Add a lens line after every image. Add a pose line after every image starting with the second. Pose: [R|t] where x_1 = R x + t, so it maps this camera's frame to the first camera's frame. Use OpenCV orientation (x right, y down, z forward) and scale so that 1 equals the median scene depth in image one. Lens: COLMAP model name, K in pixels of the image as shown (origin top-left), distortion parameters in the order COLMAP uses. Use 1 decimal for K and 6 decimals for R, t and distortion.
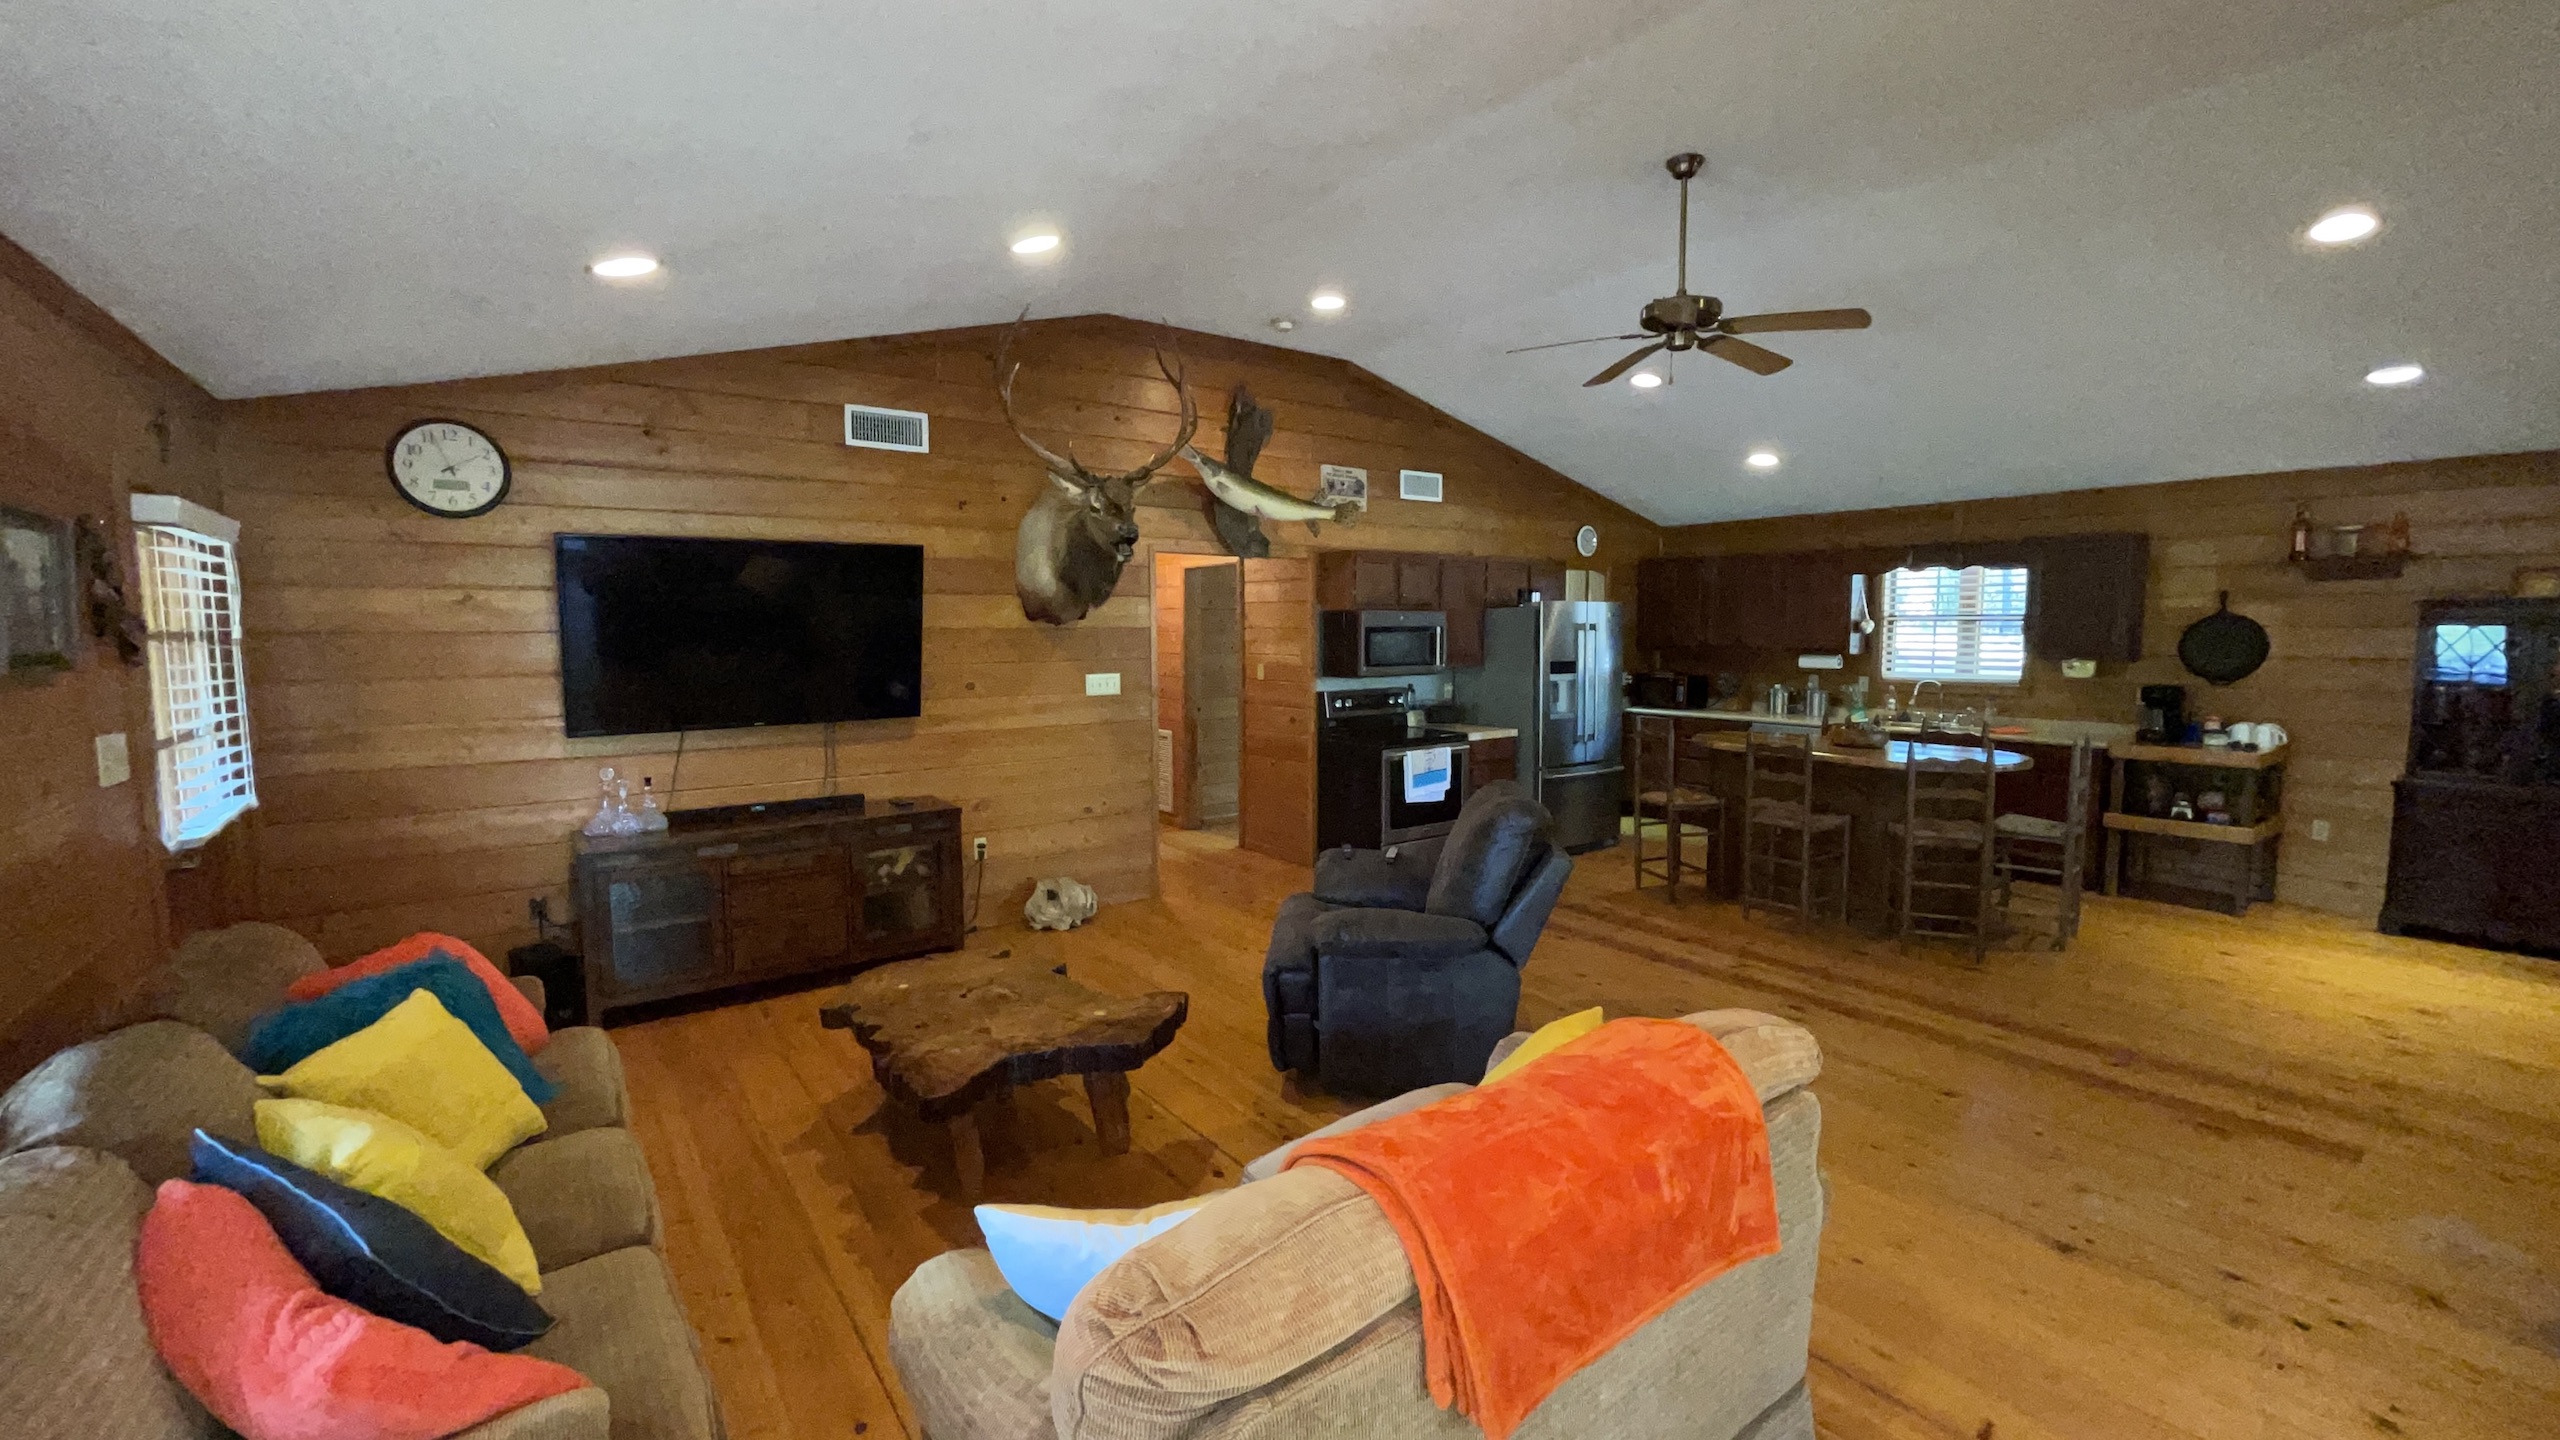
lens RADIAL K [[1036.4, 0, 1266.9], [0, 1036.4, 711.9], [0, 0, 1]] dist [-0.001219, 0.000091]
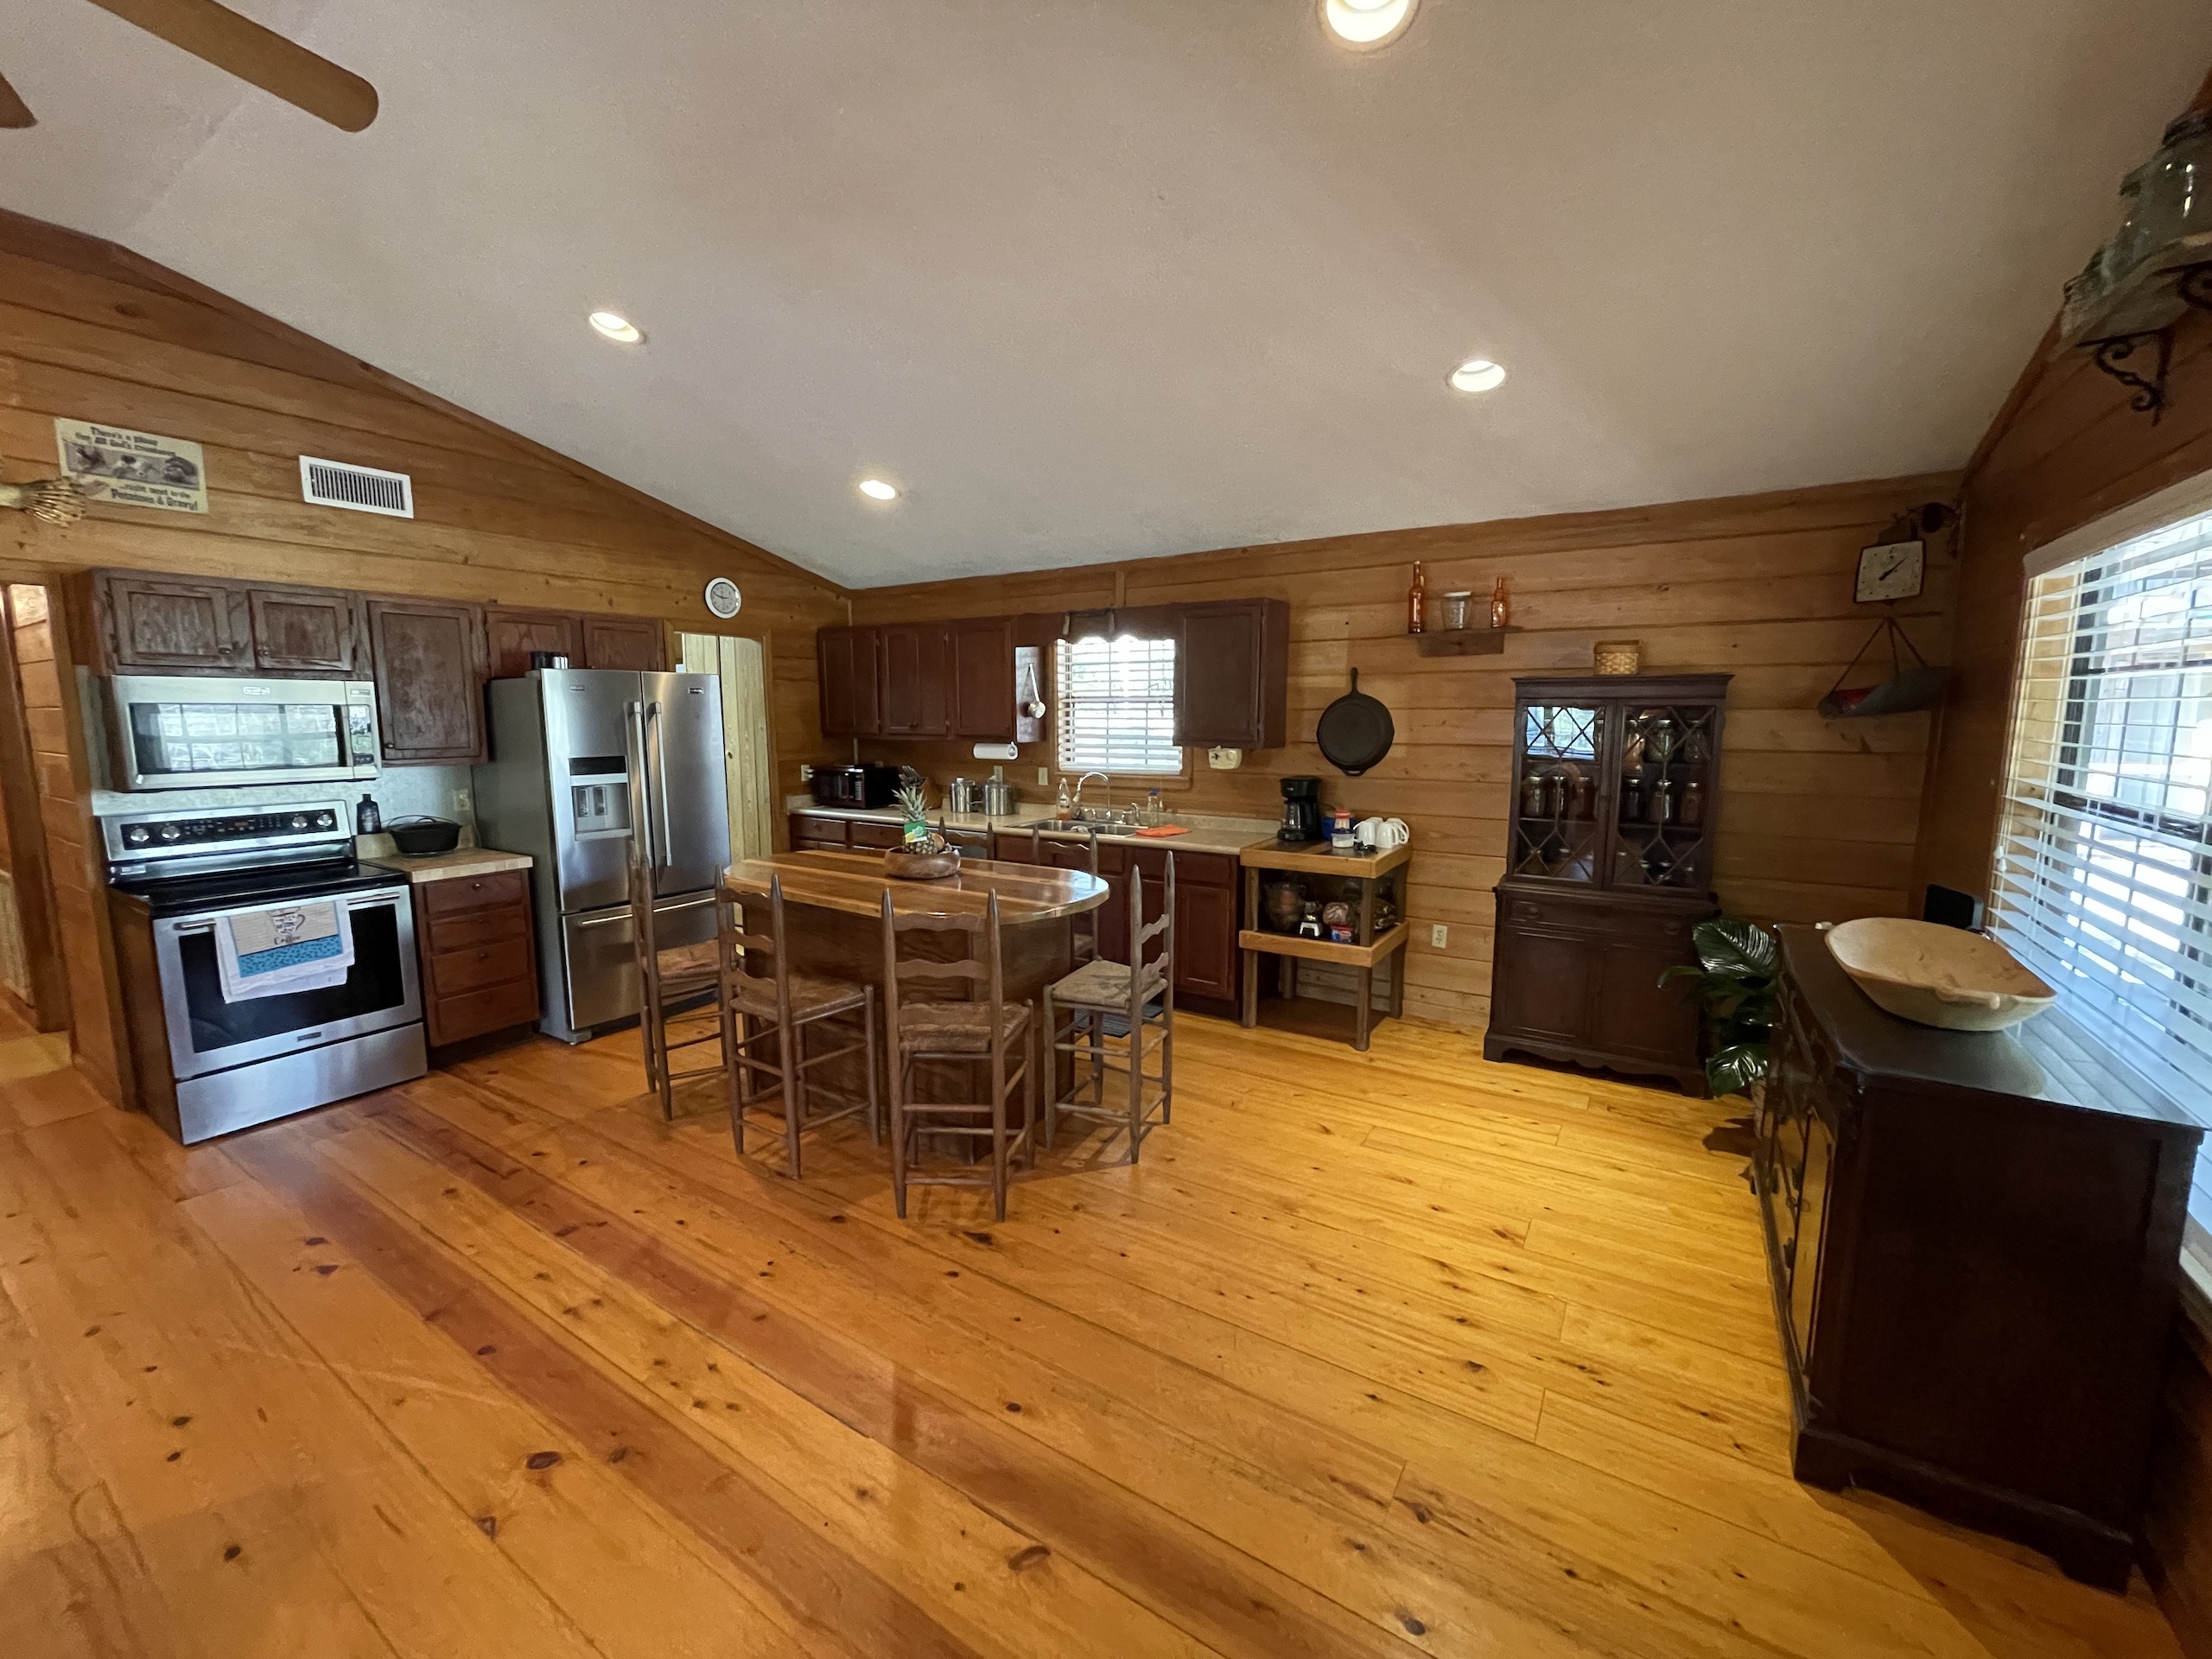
lens RADIAL K [[884.2, 0, 1104.7], [0, 884.2, 822.7], [0, 0, 1]] dist [-0.002652, -0.000621]
pose [[0.931822, -0.041740, 0.360507, 0.436040], [0.026986, 0.998583, 0.045865, -0.025309], [-0.361911, -0.033009, 0.931628, 0.361898]]
